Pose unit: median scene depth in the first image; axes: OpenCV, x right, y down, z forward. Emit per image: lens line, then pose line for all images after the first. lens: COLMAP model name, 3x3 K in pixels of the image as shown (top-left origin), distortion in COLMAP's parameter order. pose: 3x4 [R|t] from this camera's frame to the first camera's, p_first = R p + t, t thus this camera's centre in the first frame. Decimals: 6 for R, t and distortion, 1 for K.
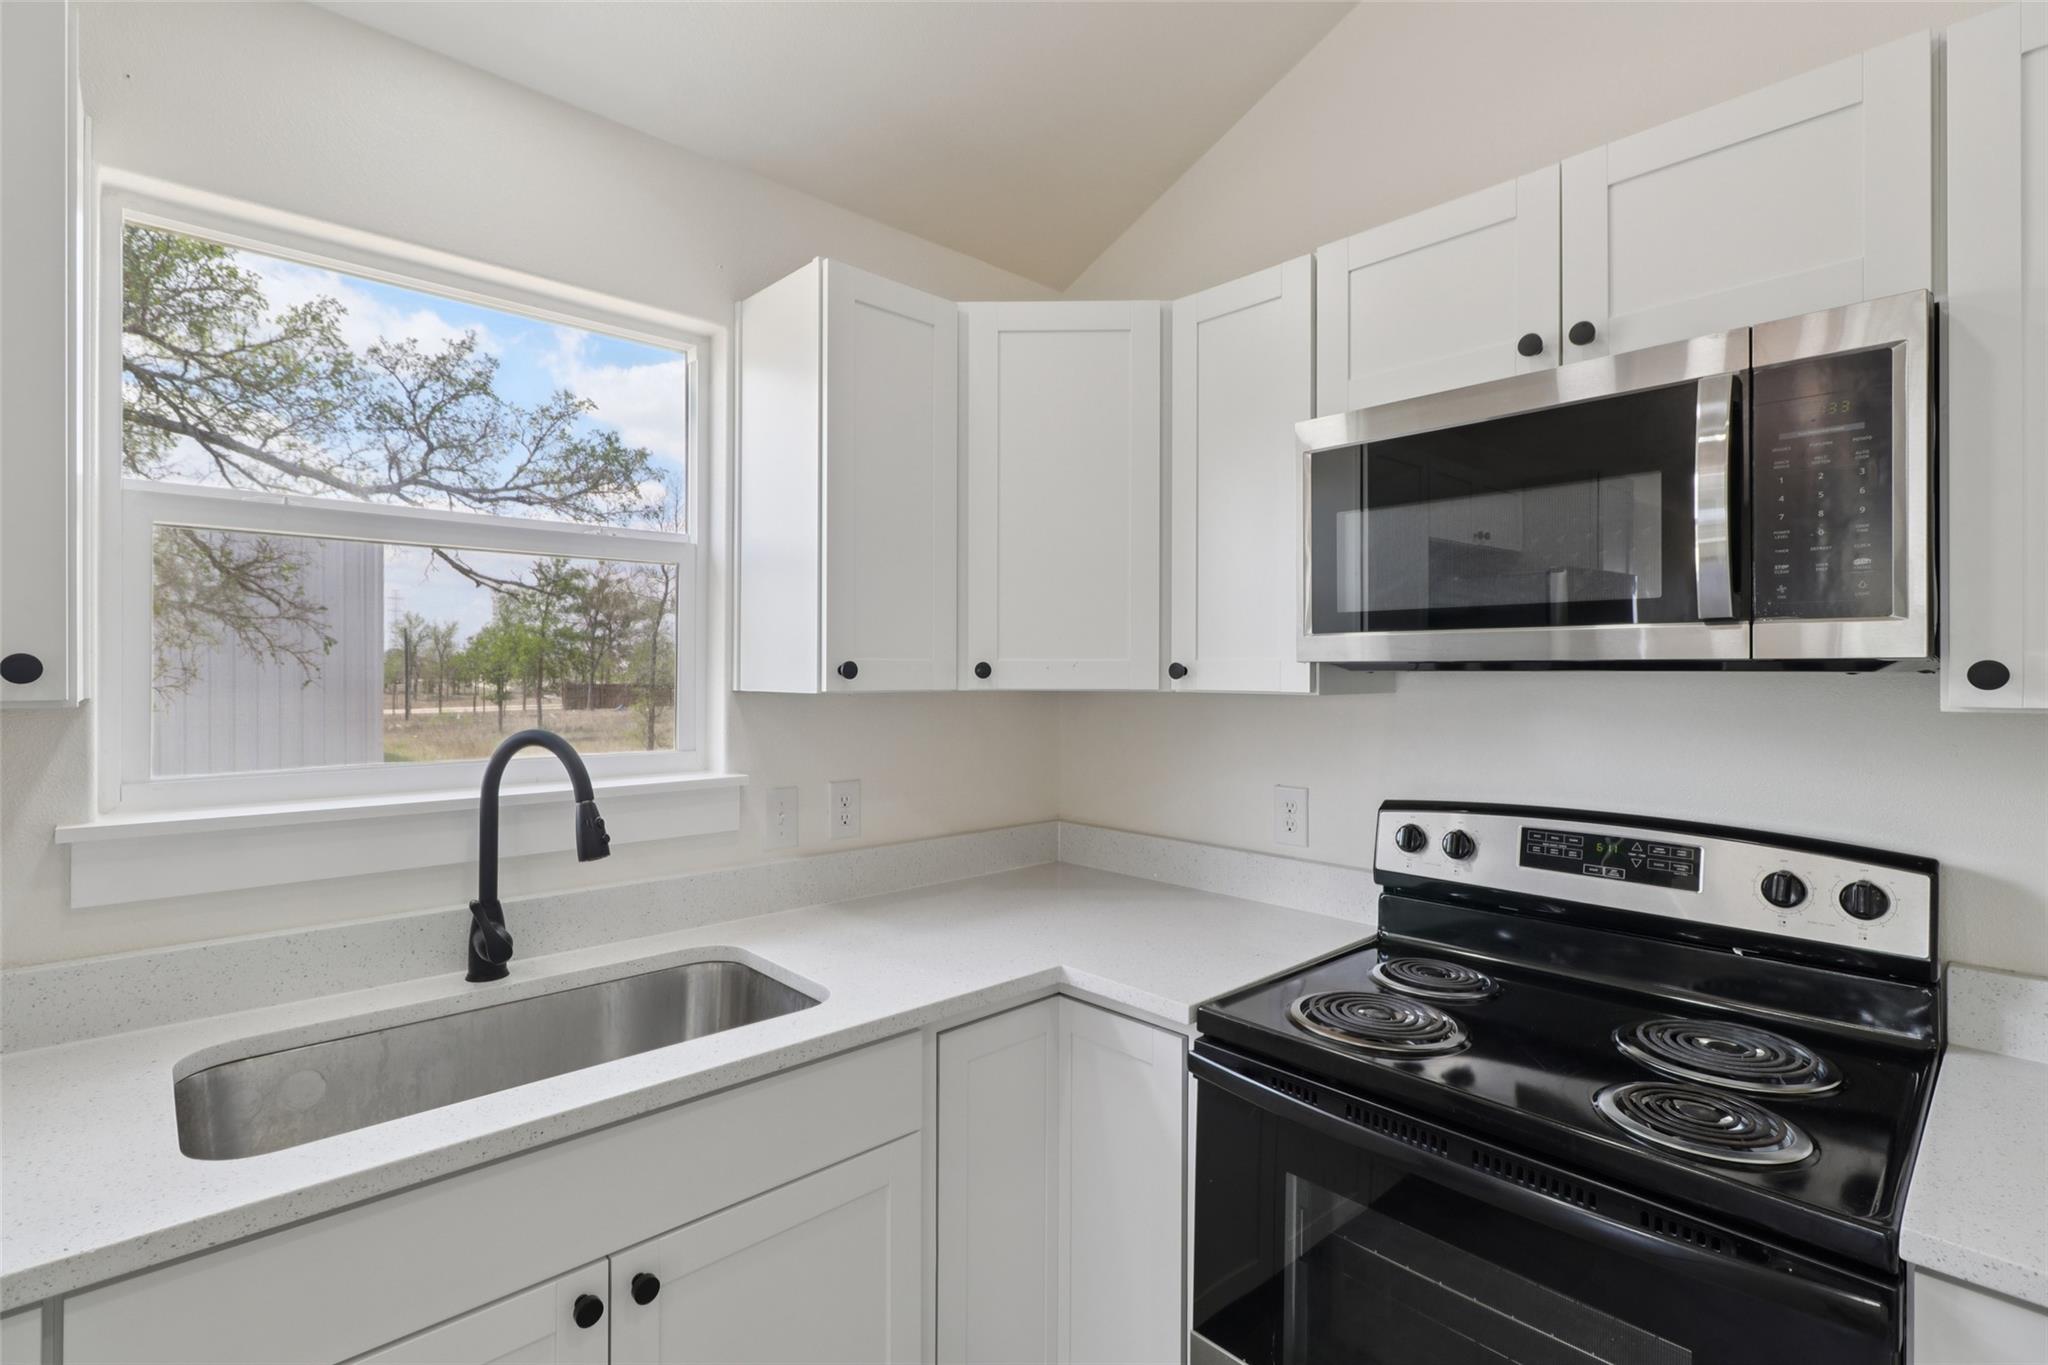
lens RADIAL K [[947.3, 0, 1030.6], [0, 947.3, 676.5], [0, 0, 1]] dist [0.001426, -0.000079]
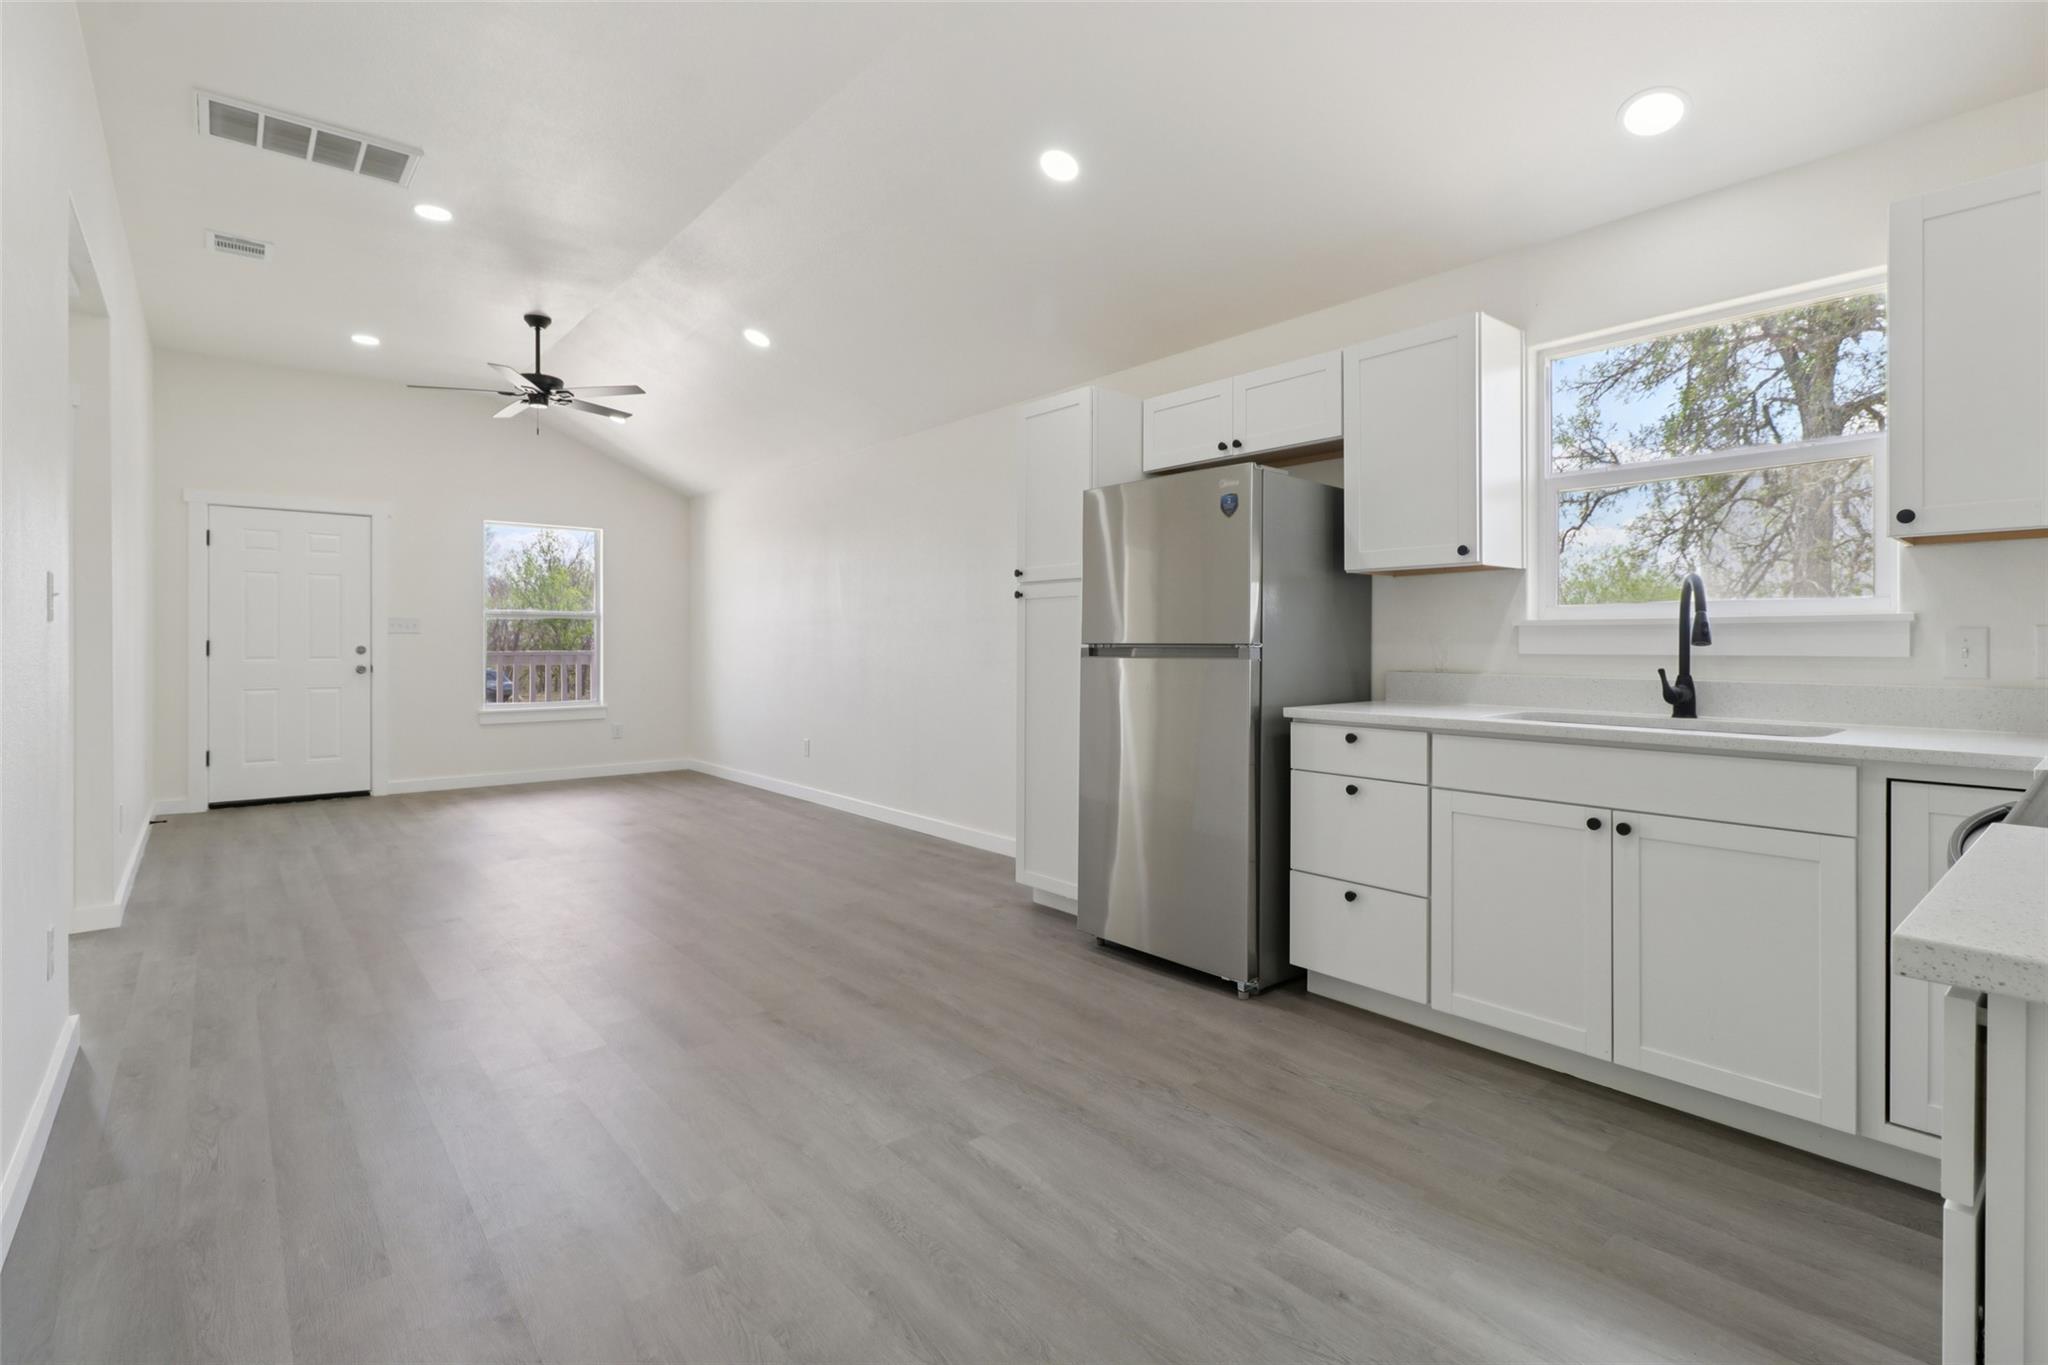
lens RADIAL K [[947.3, 0, 1011.7], [0, 947.3, 642.8], [0, 0, 1]] dist [0.001426, -0.000079]
pose [[-0.058049, -0.001294, -0.998313, 1.636286], [-0.003011, 0.999995, -0.001121, 0.236621], [0.998309, 0.002941, -0.058053, -0.194739]]
